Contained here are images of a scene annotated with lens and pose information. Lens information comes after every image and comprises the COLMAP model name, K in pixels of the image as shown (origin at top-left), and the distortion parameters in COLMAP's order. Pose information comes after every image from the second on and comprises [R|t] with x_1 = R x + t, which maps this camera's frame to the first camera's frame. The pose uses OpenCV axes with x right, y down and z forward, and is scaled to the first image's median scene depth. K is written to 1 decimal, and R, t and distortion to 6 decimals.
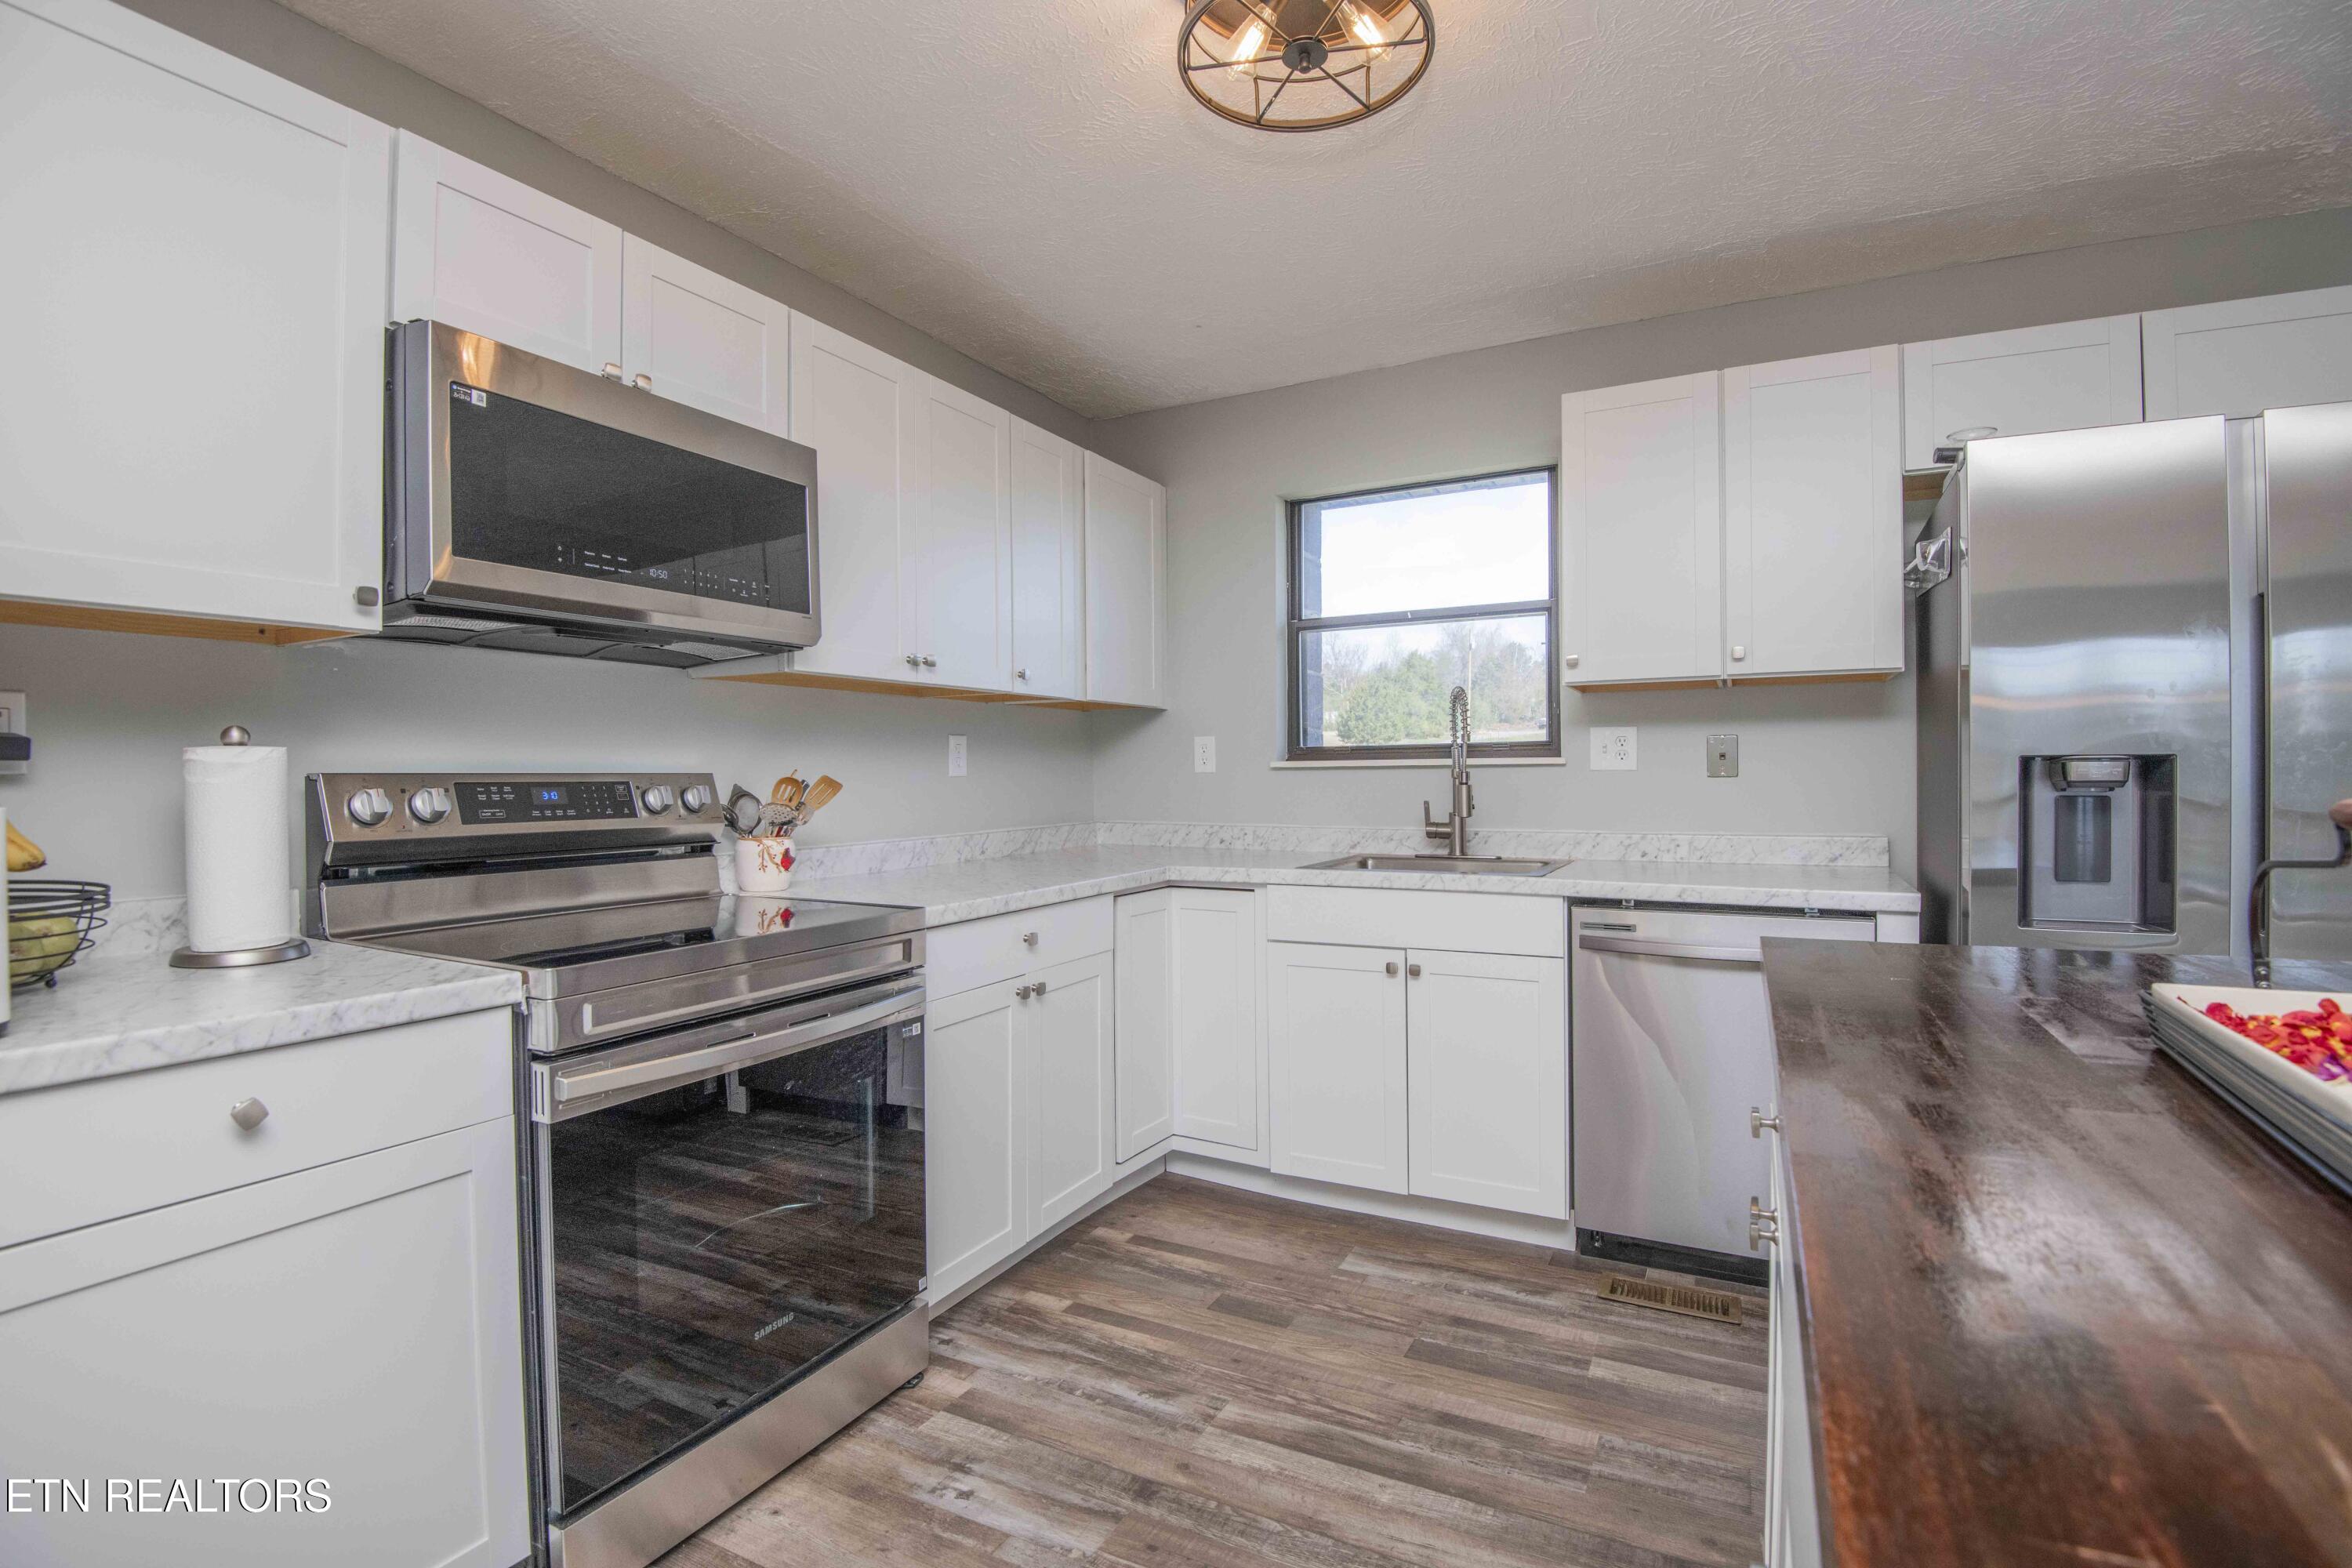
lens RADIAL K [[1092.3, 0, 1198.8], [0, 1092.3, 788.5], [0, 0, 1]] dist [-0.024525, -0.004638]
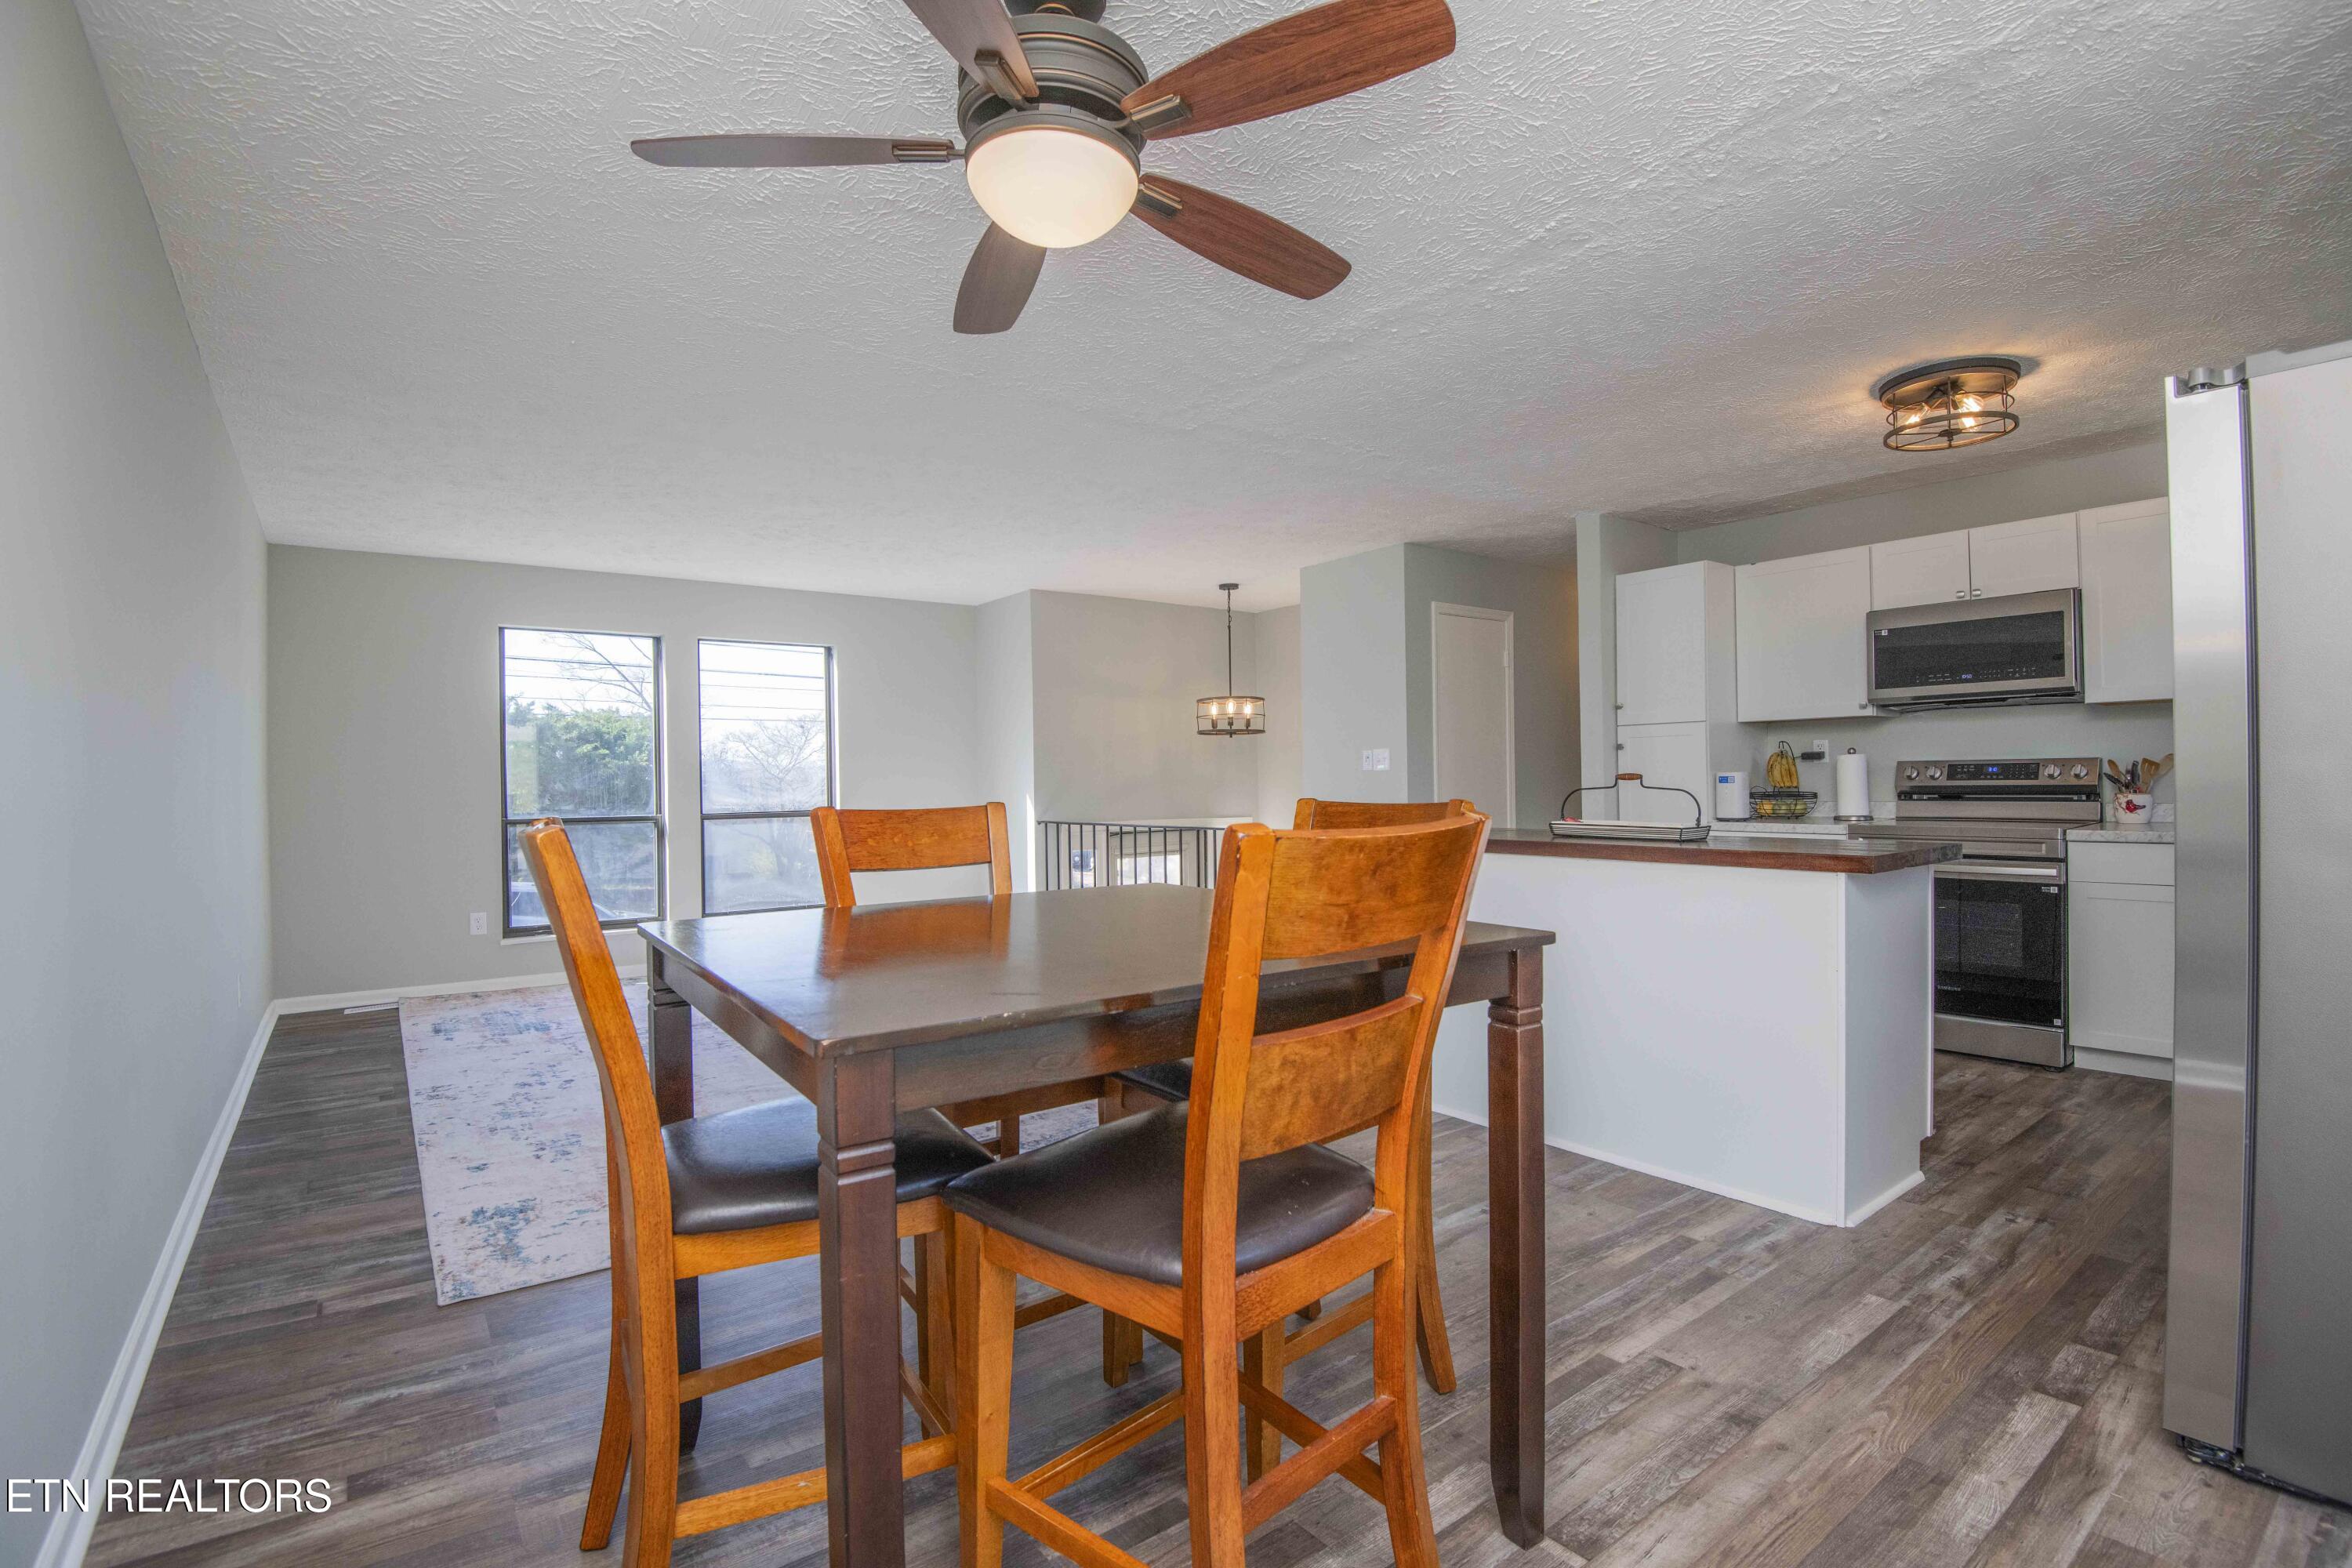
lens RADIAL K [[1092.3, 0, 1187.1], [0, 1092.3, 785.2], [0, 0, 1]] dist [-0.024525, -0.004638]
pose [[-0.436290, 0.016884, -0.899648, 1.969662], [0.008957, 0.999856, 0.014421, -0.008005], [0.899762, -0.001766, -0.436378, 0.396224]]
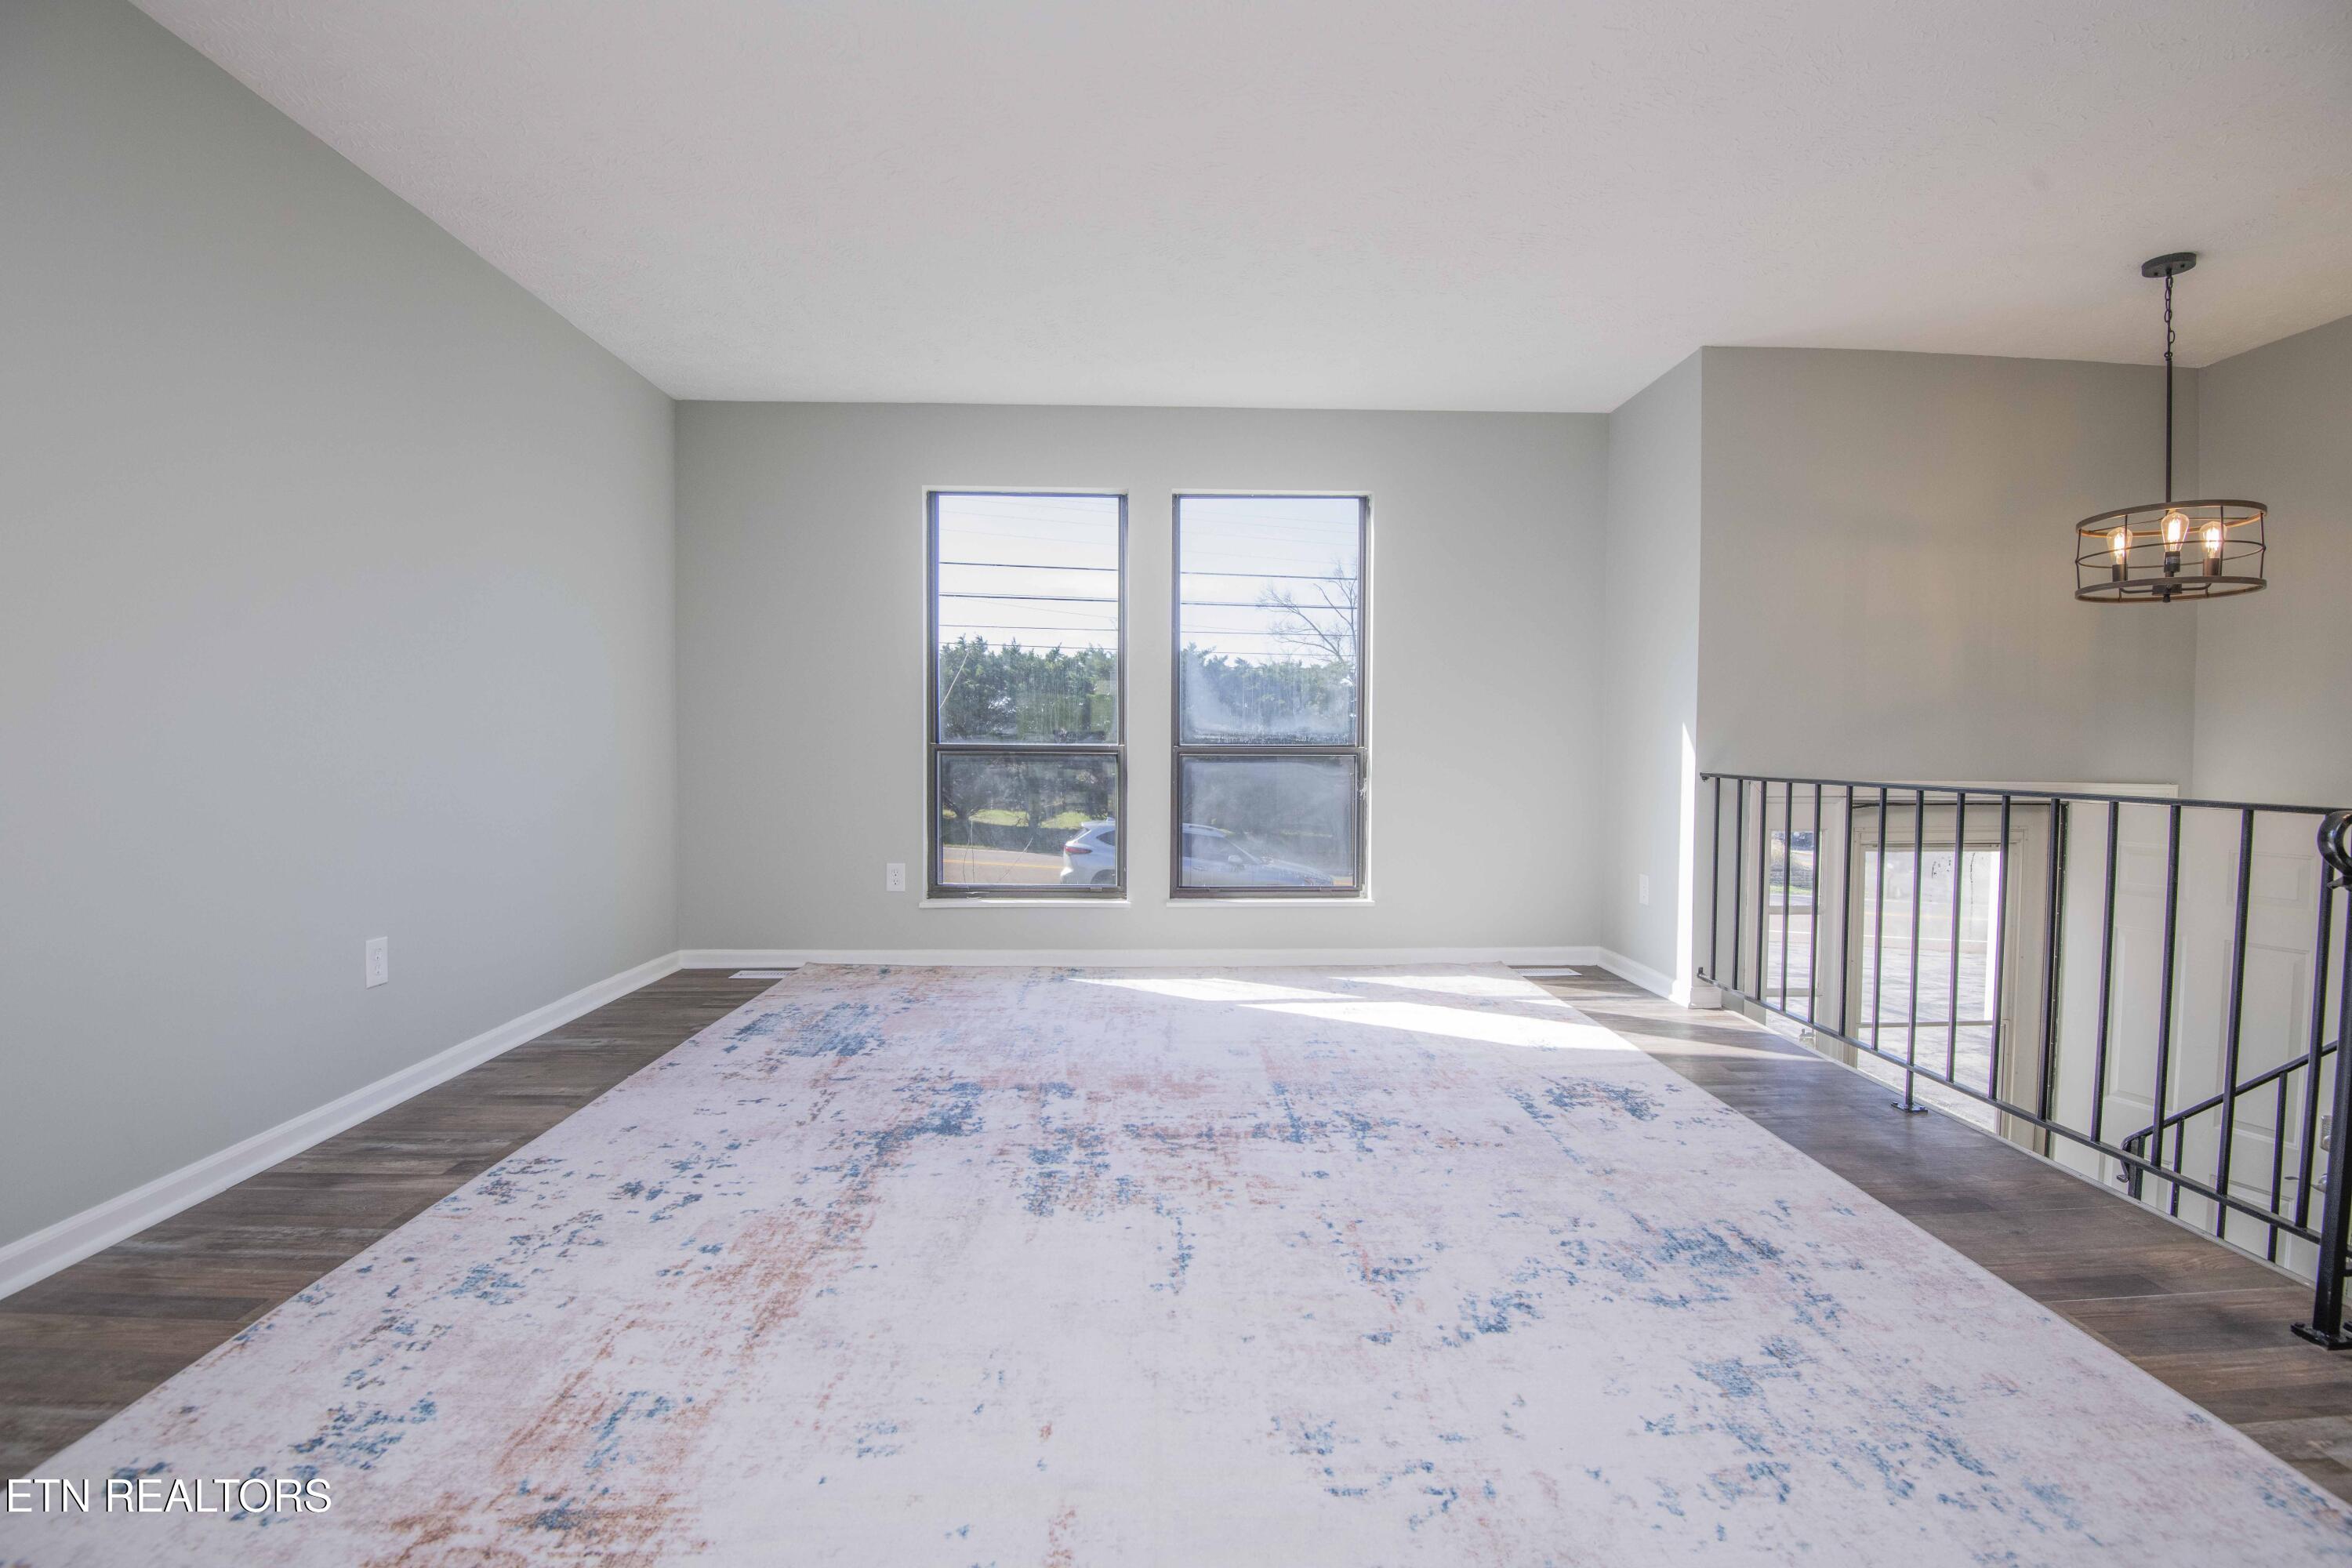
lens RADIAL K [[1092.3, 0, 1189.5], [0, 1092.3, 767.2], [0, 0, 1]] dist [-0.024525, -0.004638]
pose [[-0.877238, 0.012539, -0.479892, 0.851889], [-0.003935, 0.999437, 0.033307, 0.073289], [0.480040, 0.031107, -0.876695, -0.255783]]
